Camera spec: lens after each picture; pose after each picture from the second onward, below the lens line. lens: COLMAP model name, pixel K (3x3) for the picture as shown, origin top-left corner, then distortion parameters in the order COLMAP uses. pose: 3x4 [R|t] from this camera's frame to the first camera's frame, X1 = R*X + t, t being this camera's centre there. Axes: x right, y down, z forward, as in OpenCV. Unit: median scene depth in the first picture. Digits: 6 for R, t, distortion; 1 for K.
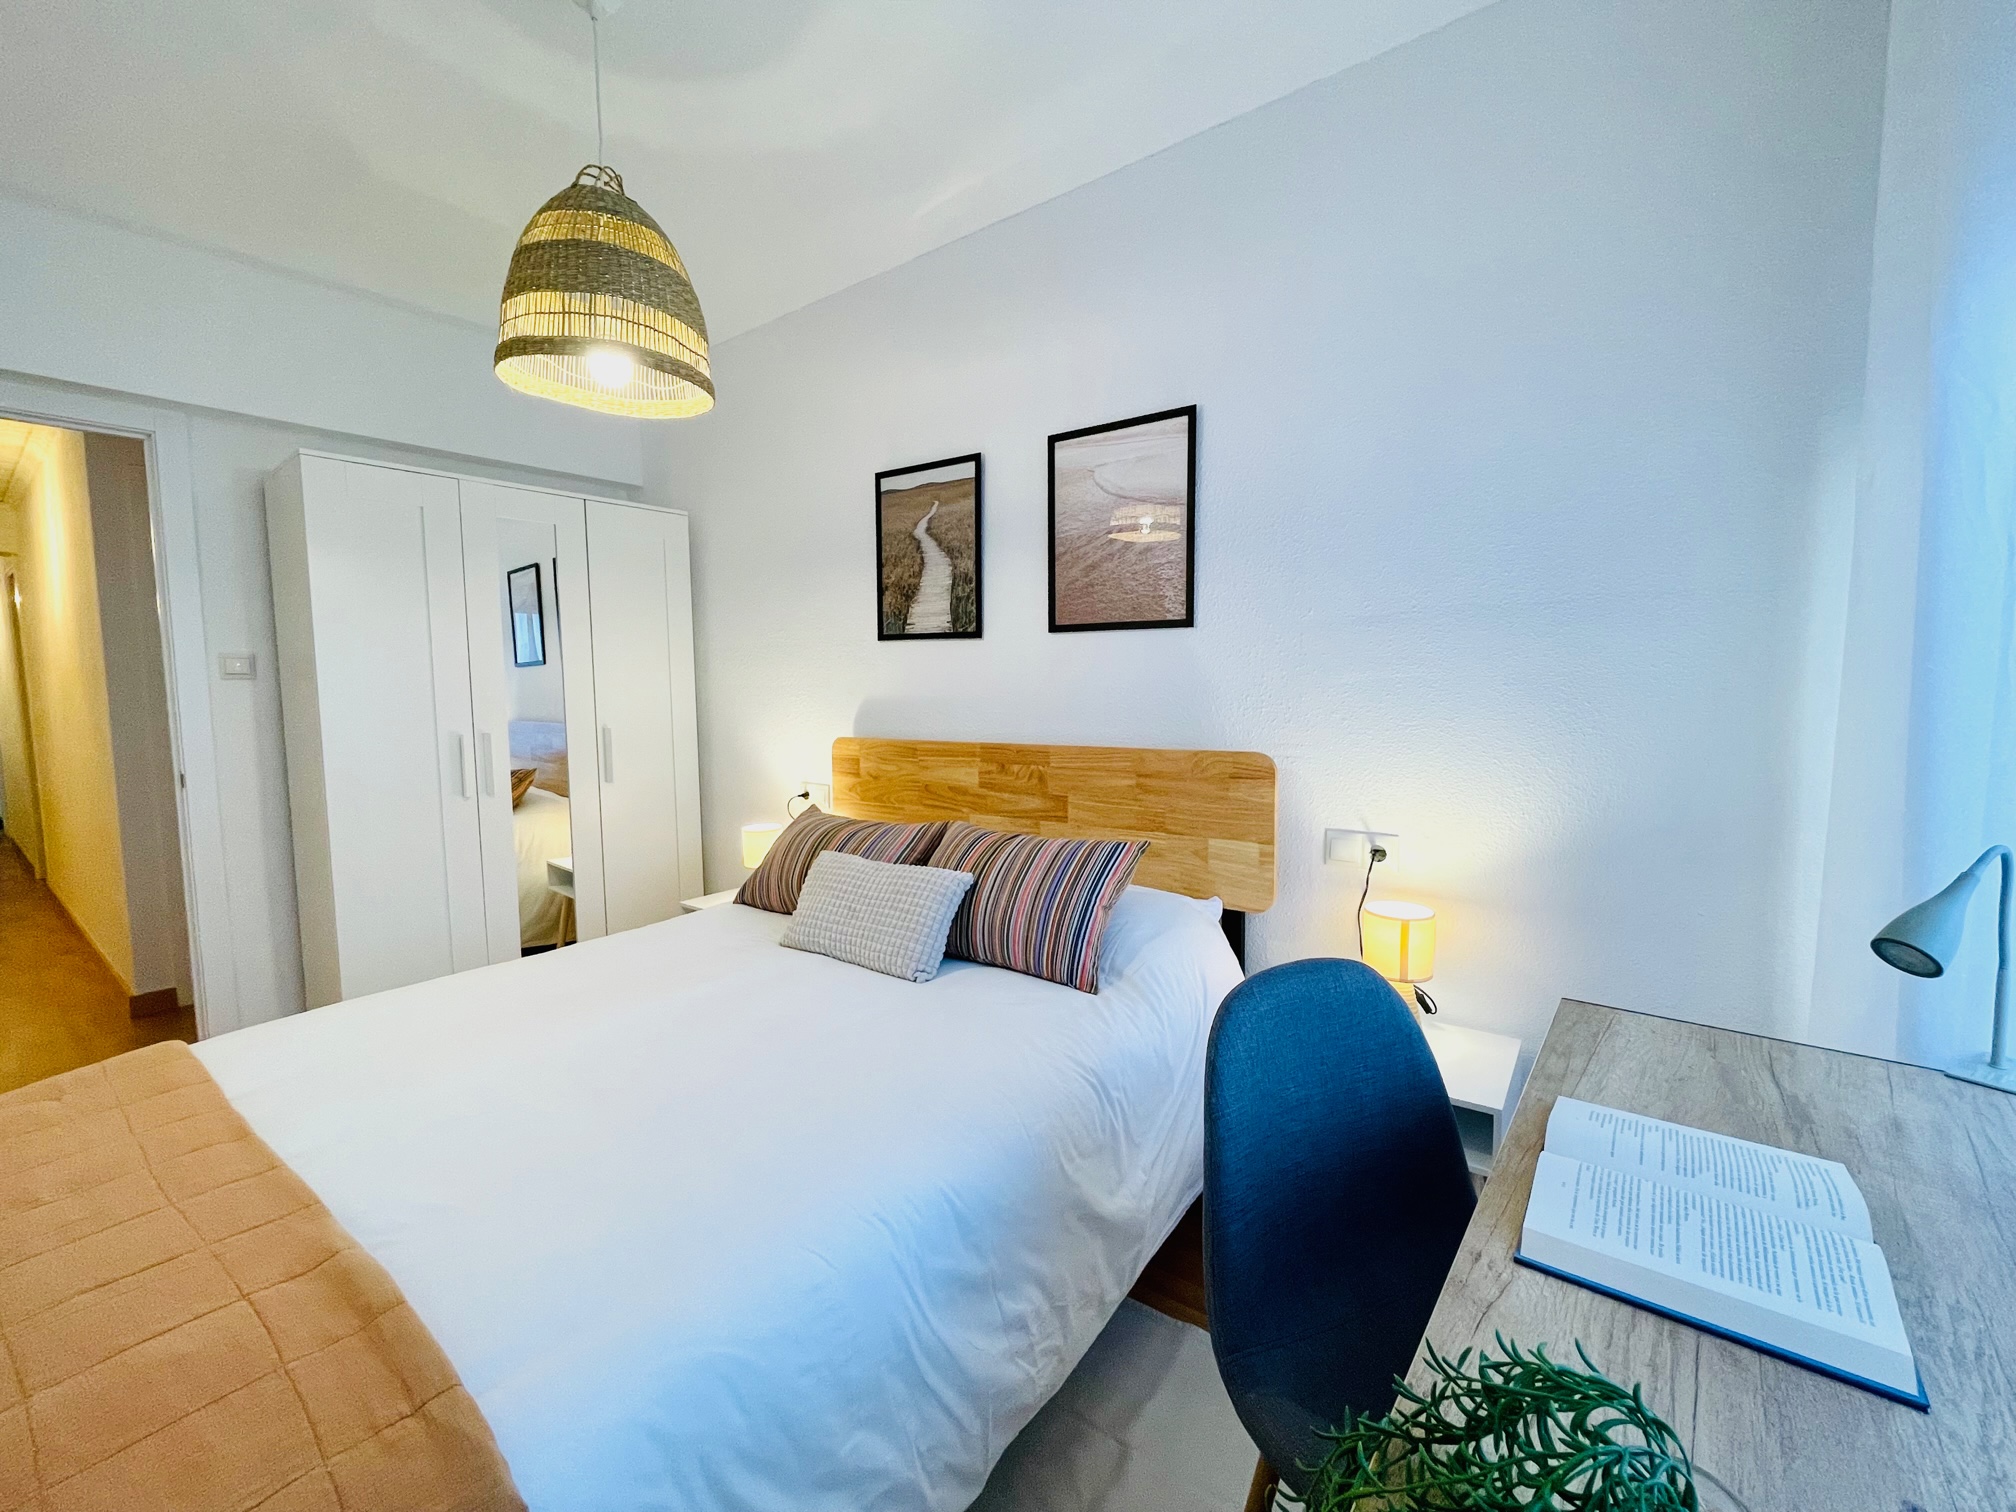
lens RADIAL K [[821.5, 0, 1008.0], [0, 821.5, 756.0], [0, 0, 1]] dist [-0.000968, -0.000090]
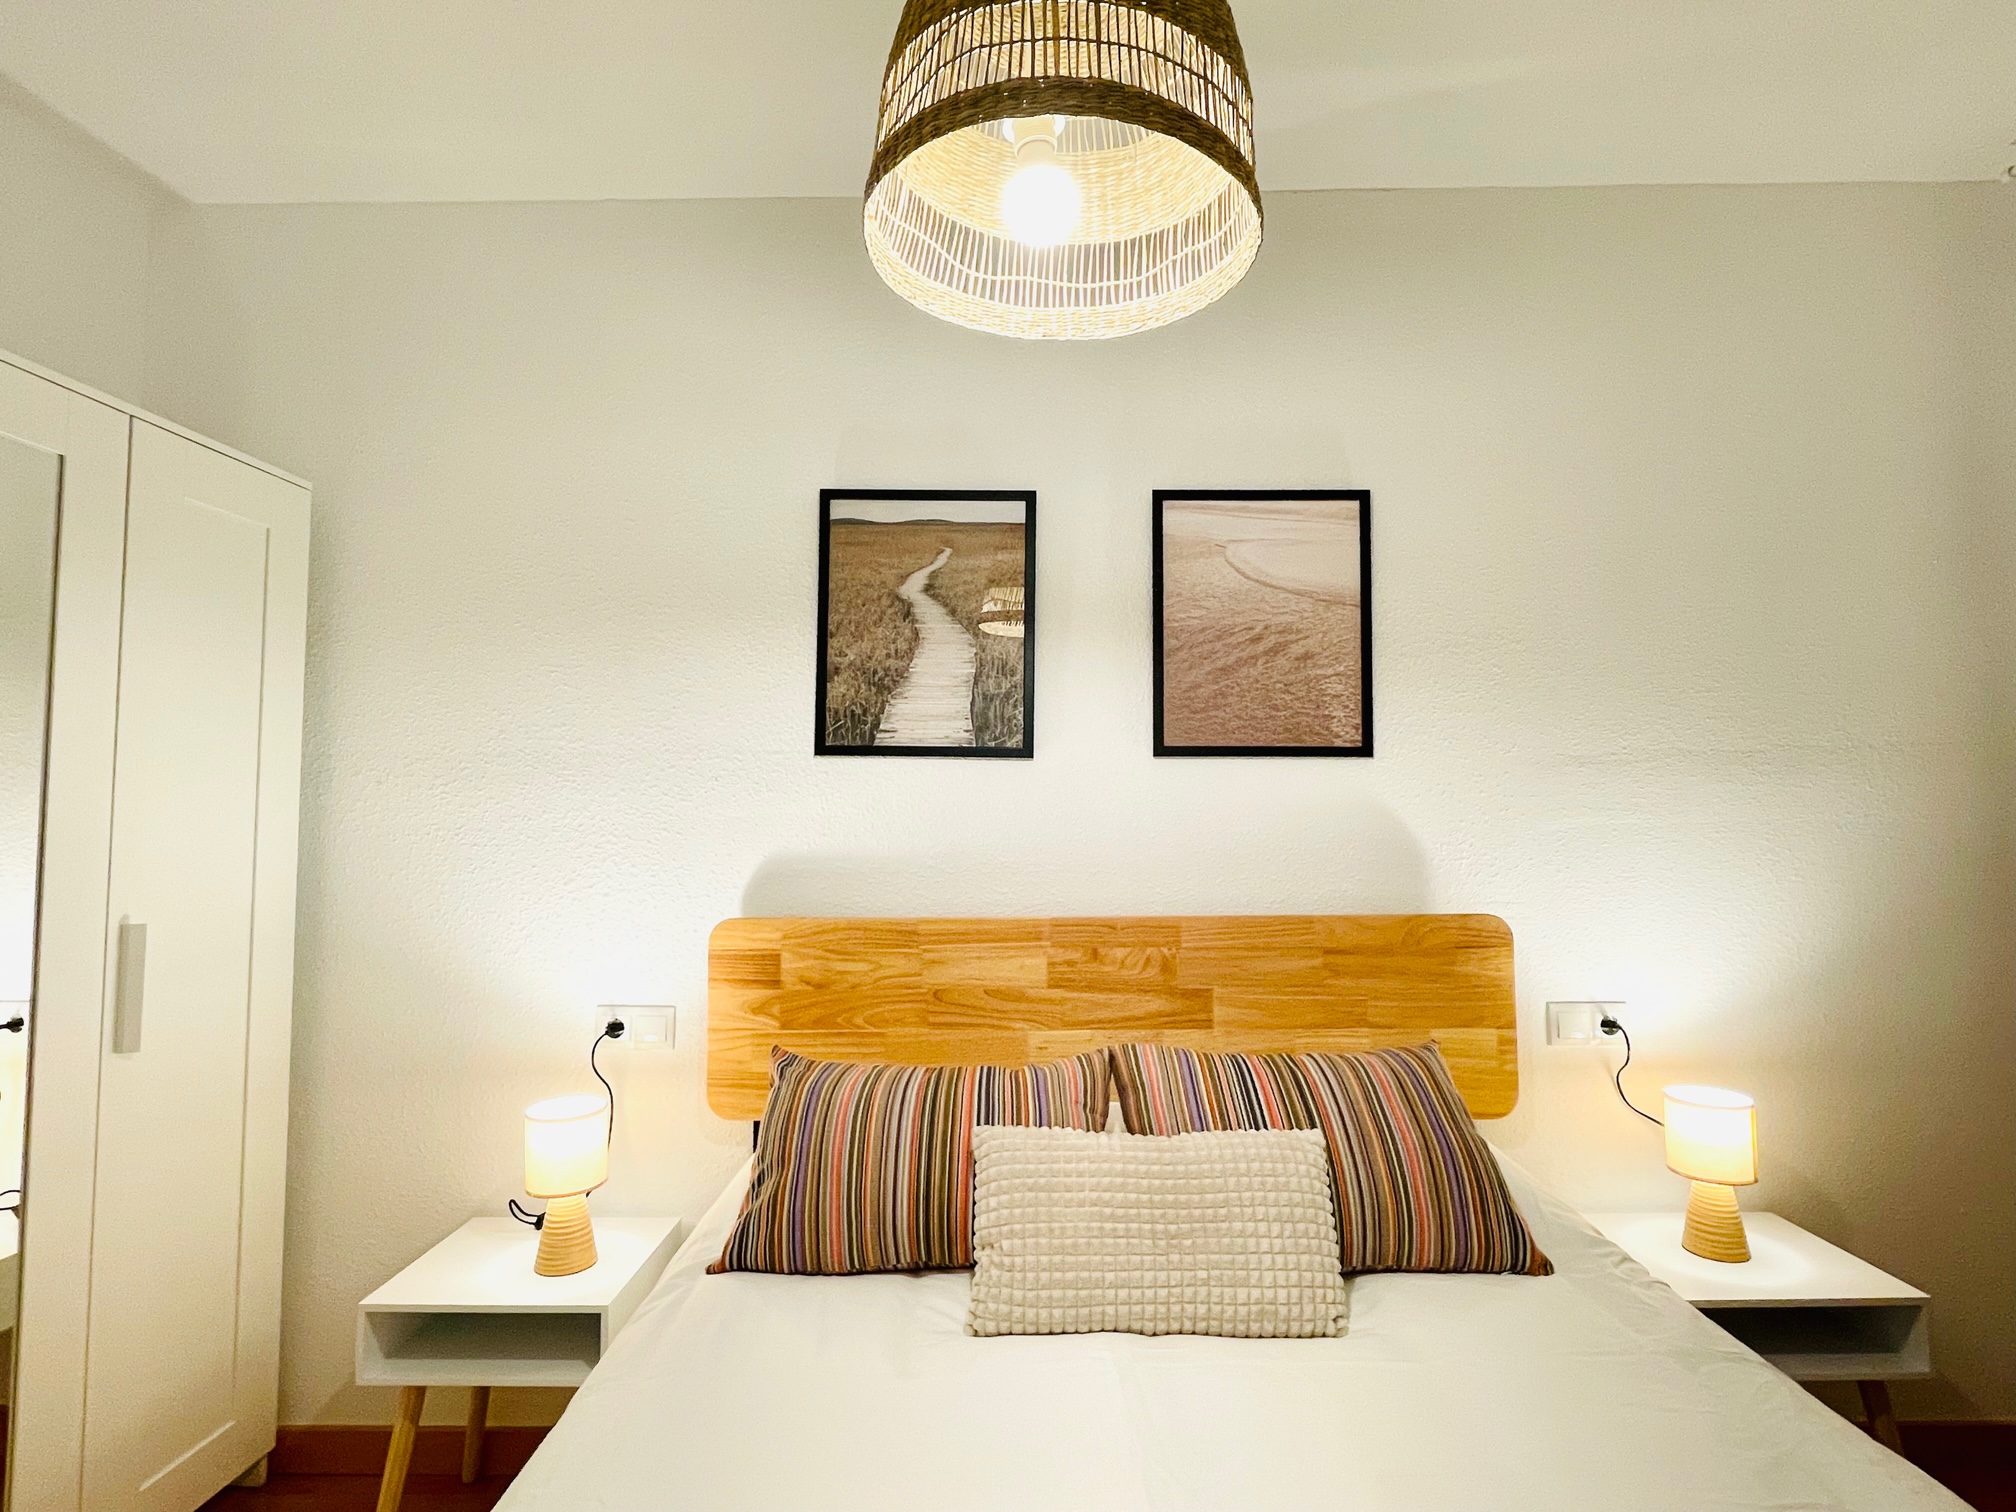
lens RADIAL K [[1030.2, 0, 1003.8], [0, 1030.2, 756.0], [0, 0, 1]] dist [-0.000062, -0.000396]
pose [[0.810389, 0.041320, 0.584433, -0.553380], [0.044590, 0.990267, -0.131843, -0.037258], [-0.584193, 0.132904, 0.800659, 0.354004]]
